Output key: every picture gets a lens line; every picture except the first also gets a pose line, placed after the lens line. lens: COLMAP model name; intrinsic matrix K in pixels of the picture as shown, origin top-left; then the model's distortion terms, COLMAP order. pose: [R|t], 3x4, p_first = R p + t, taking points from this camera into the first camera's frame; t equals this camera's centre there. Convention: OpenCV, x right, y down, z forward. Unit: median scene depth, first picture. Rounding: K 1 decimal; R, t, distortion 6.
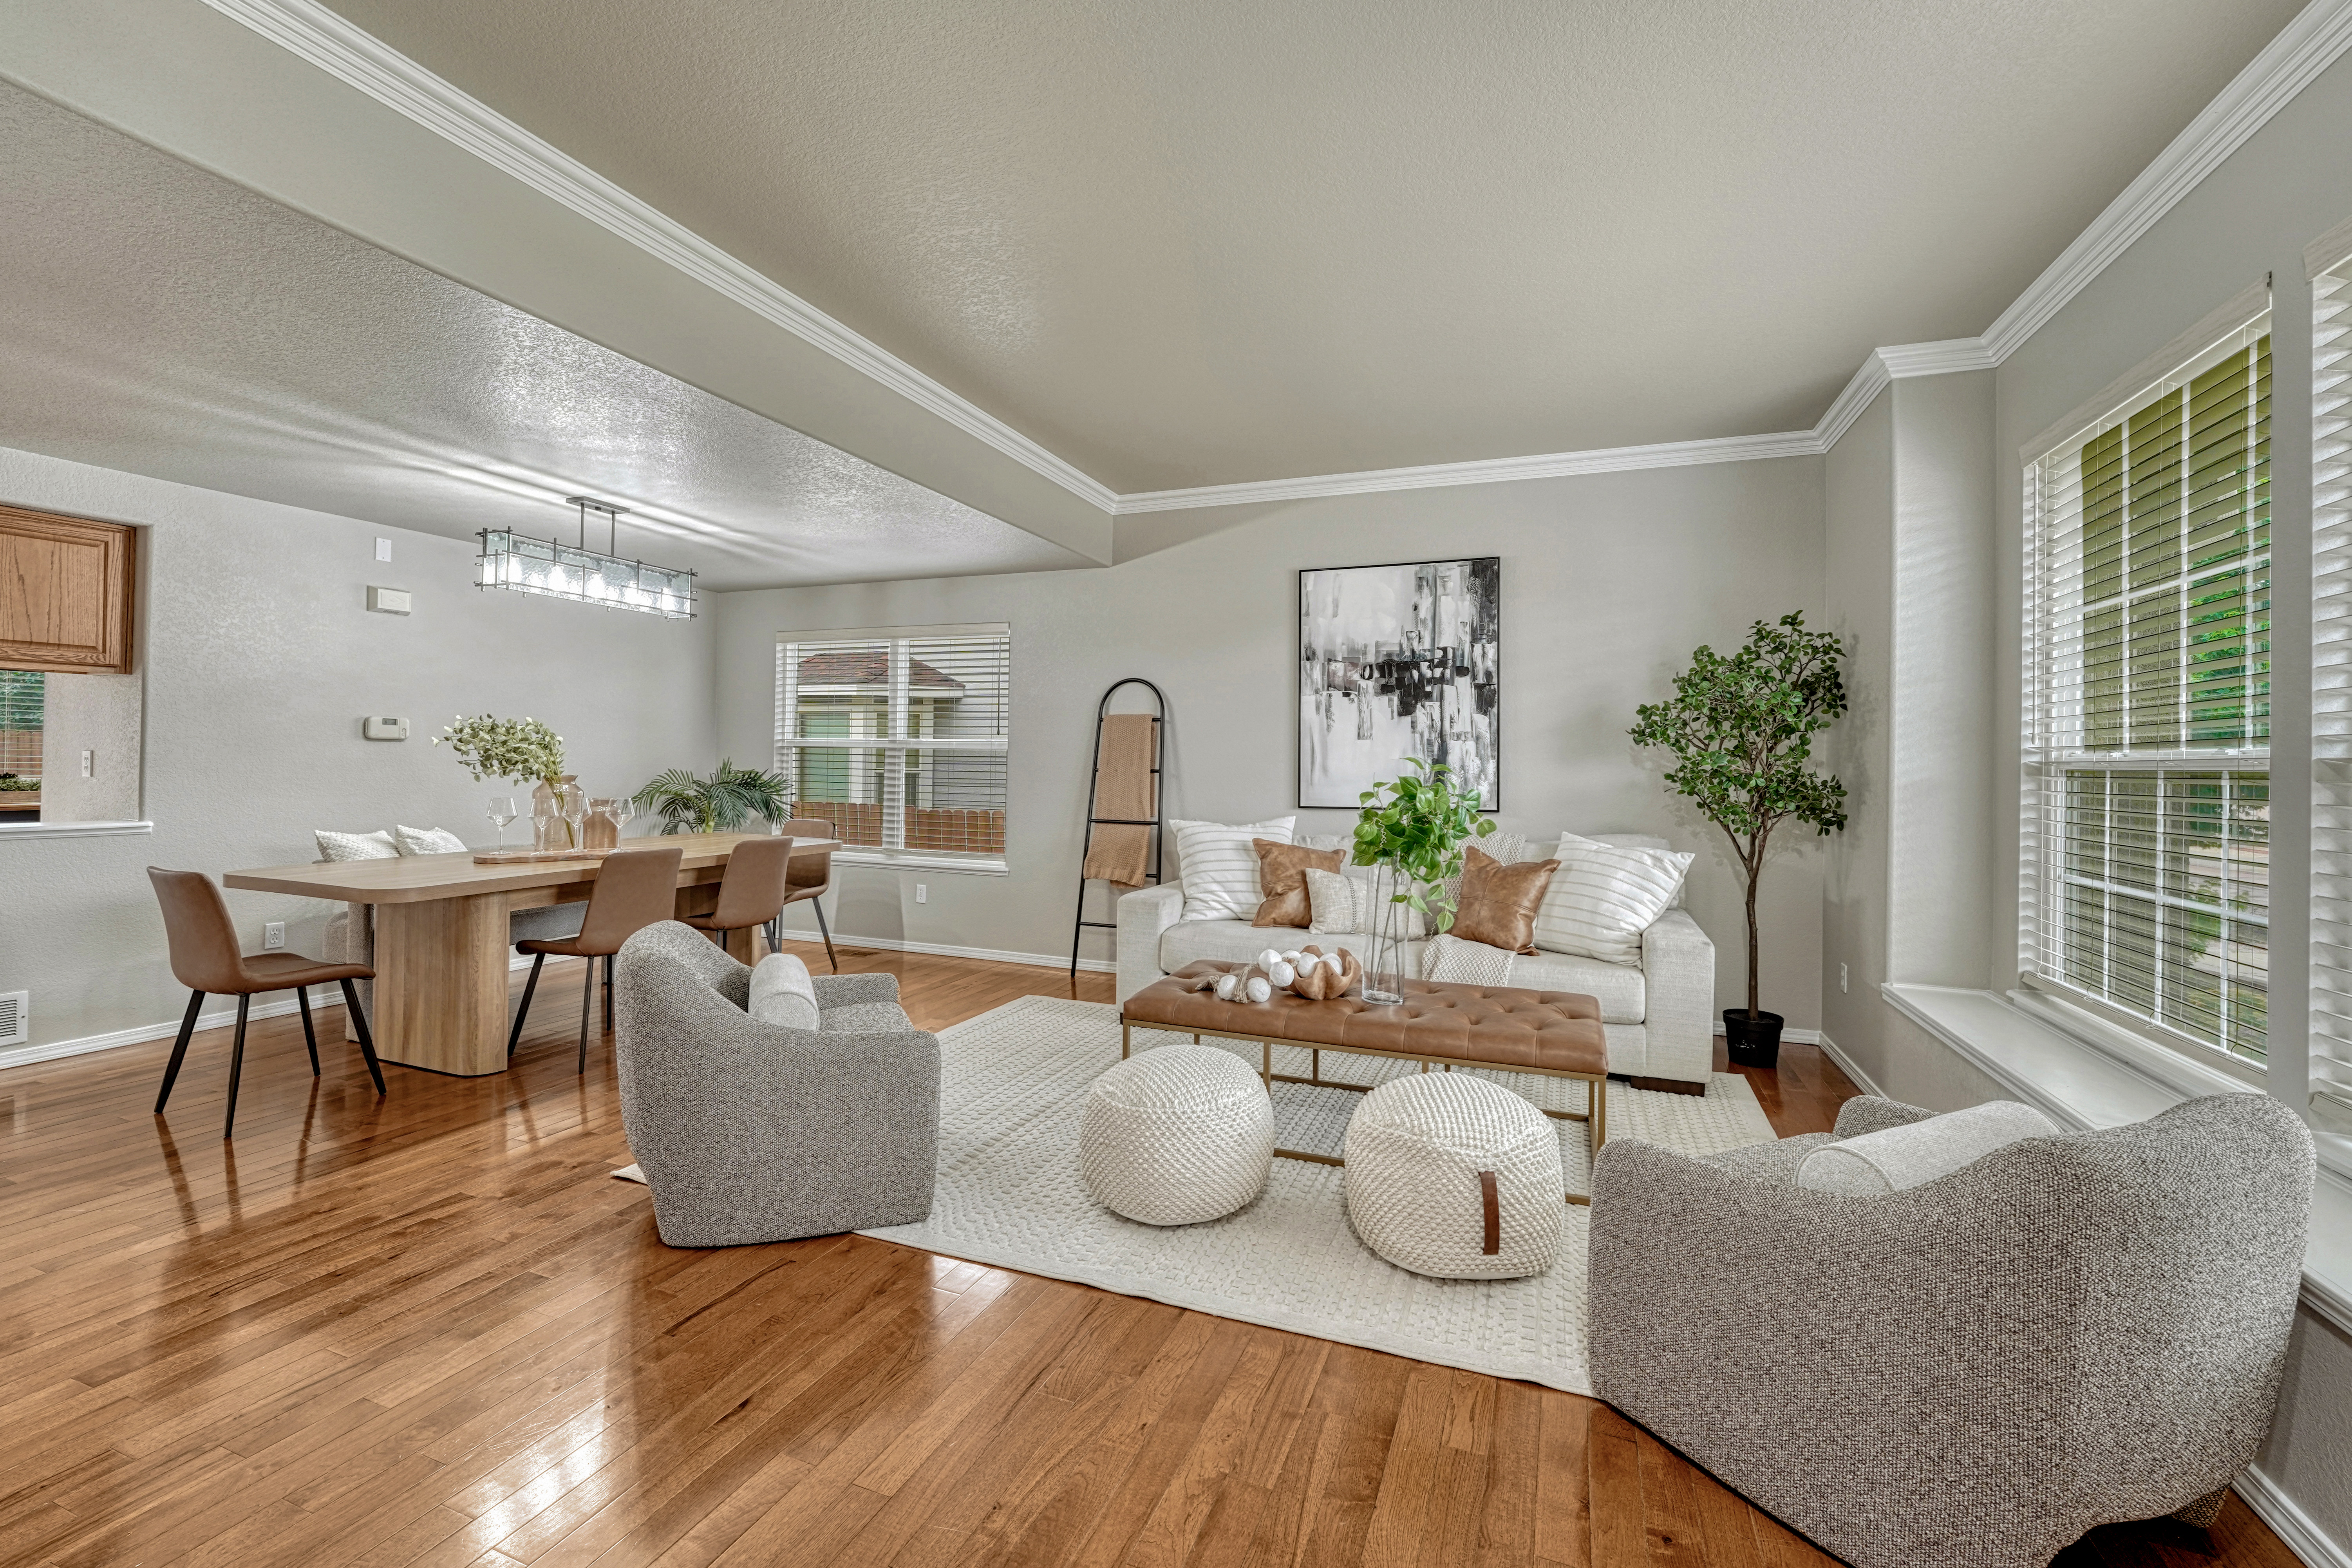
lens RADIAL K [[982.8, 0, 1190.3], [0, 982.8, 762.6], [0, 0, 1]] dist [-0.009876, 0.001716]
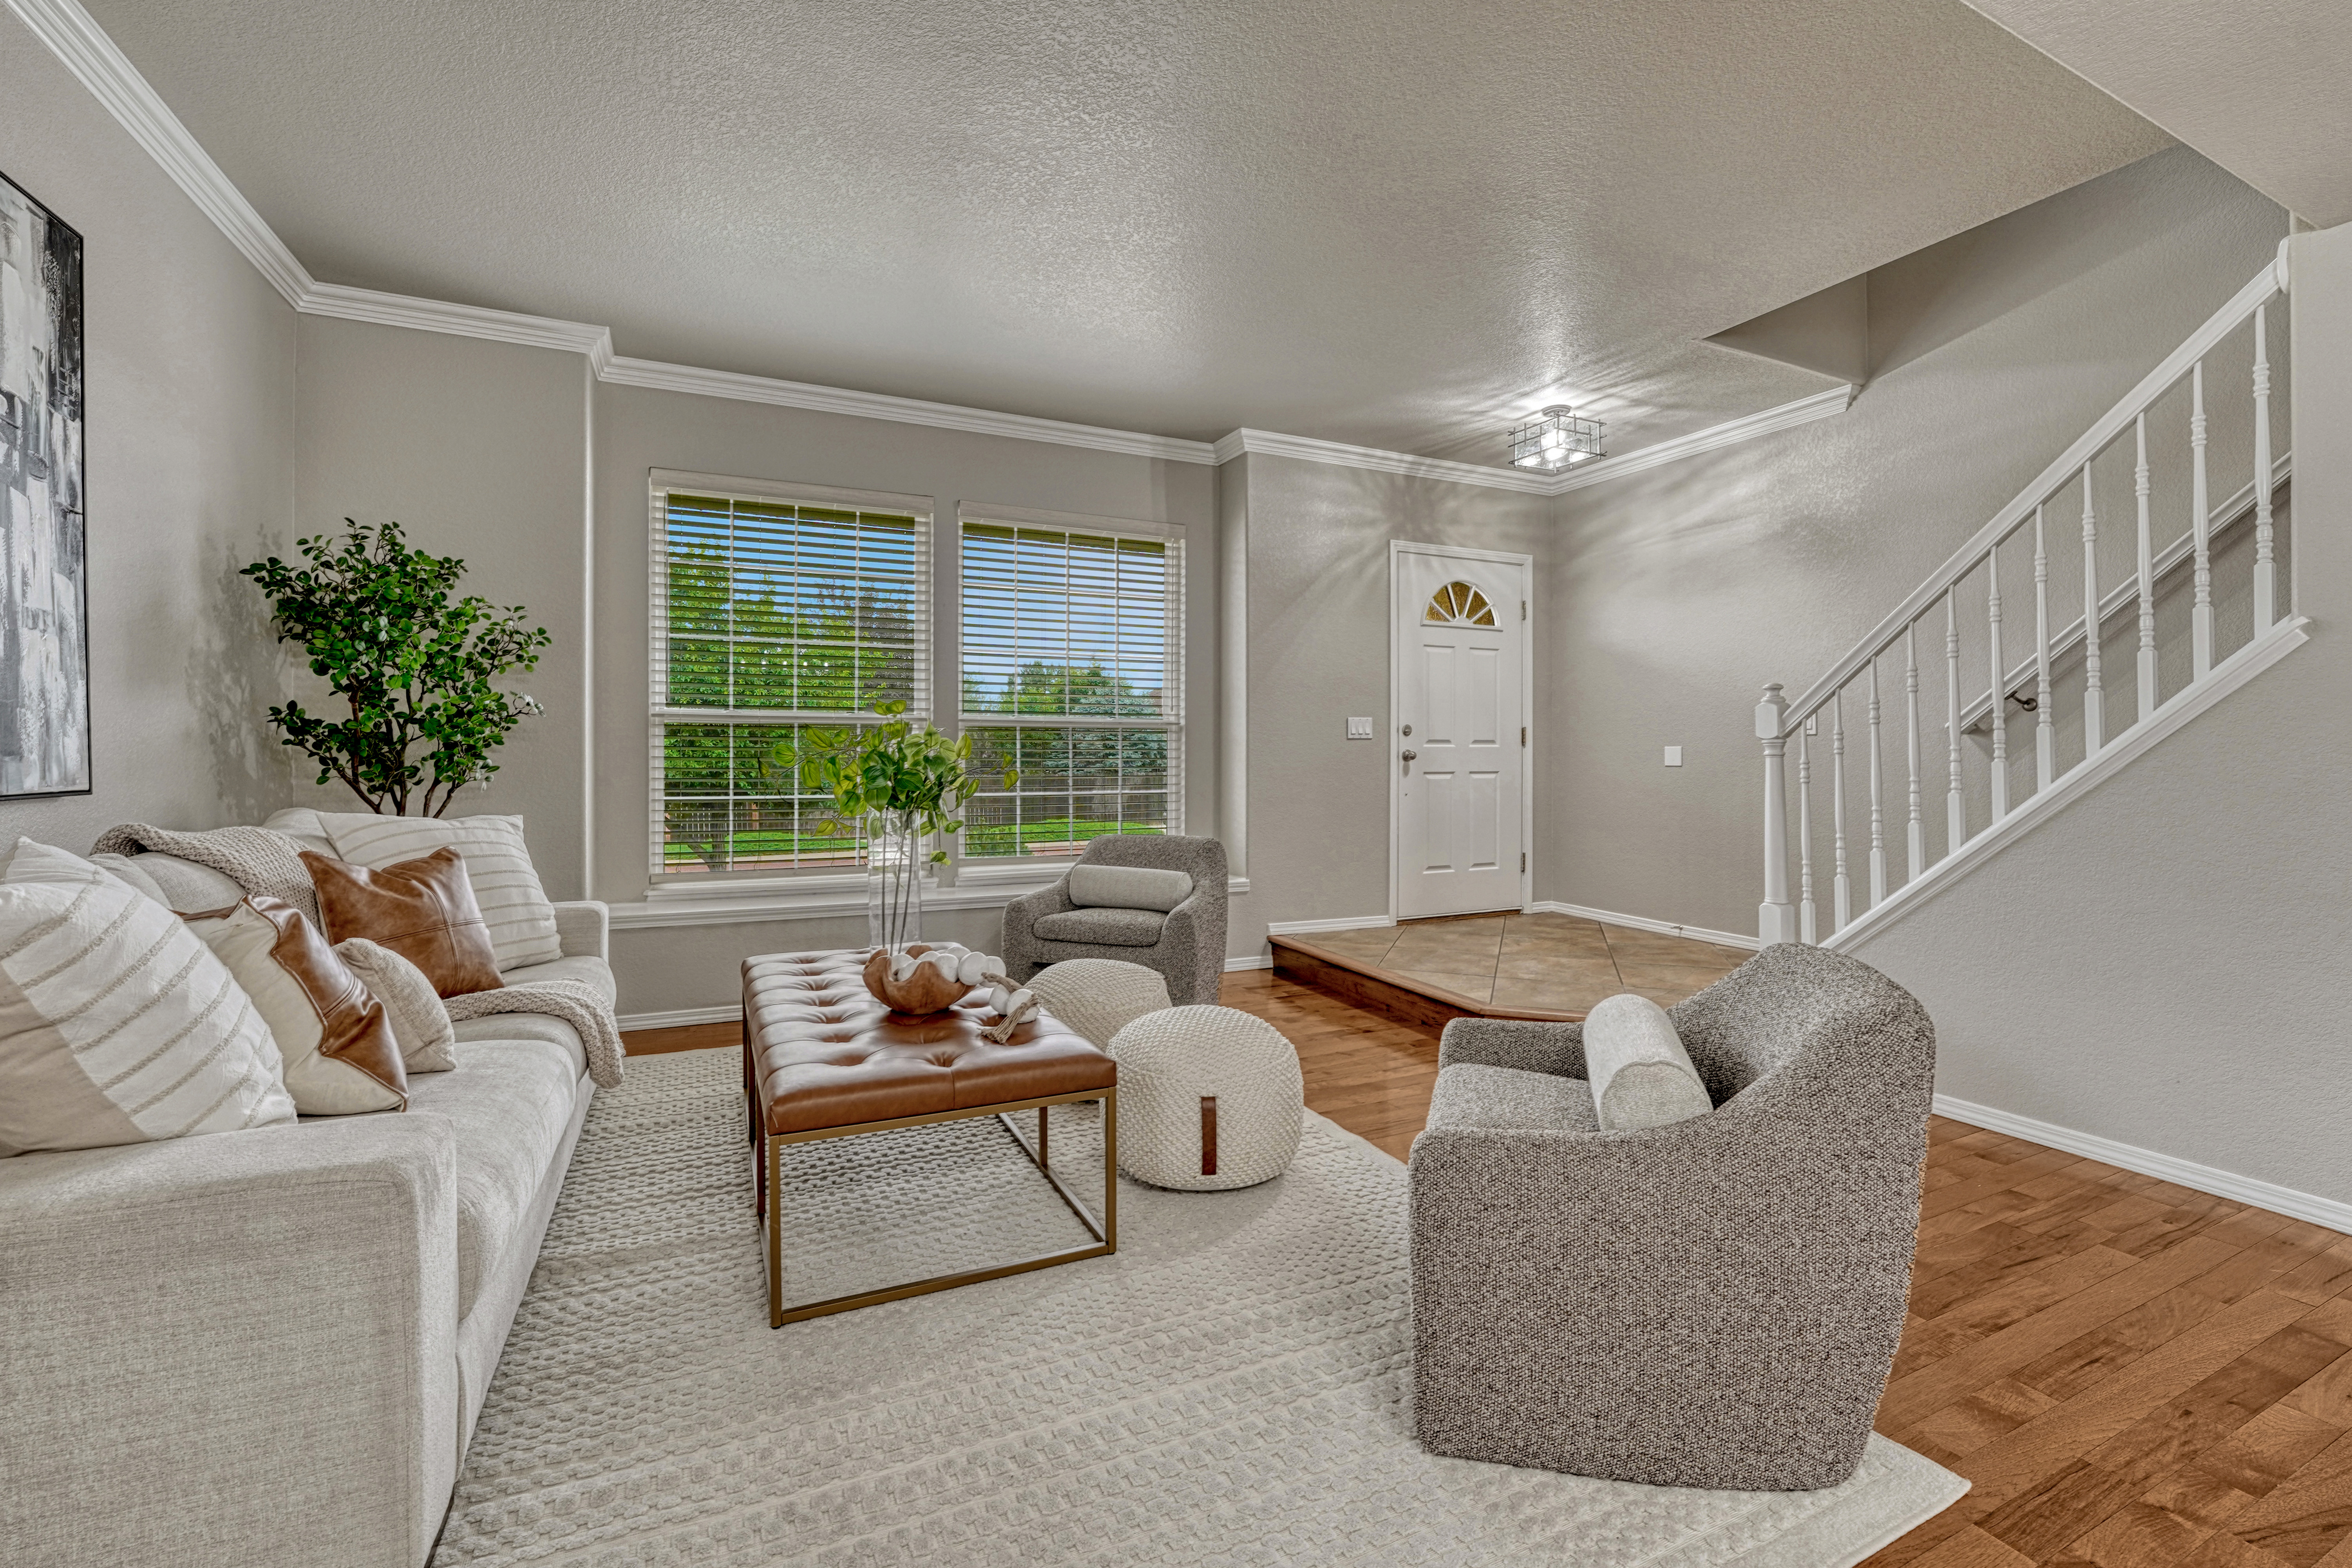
lens RADIAL K [[982.7, 0, 1177.4], [0, 982.7, 764.2], [0, 0, 1]] dist [-0.009876, 0.001716]
pose [[-0.722134, -0.023884, 0.691341, -0.370795], [-0.014465, 0.999707, 0.019427, 0.020051], [-0.691602, 0.004029, -0.722267, 0.969322]]
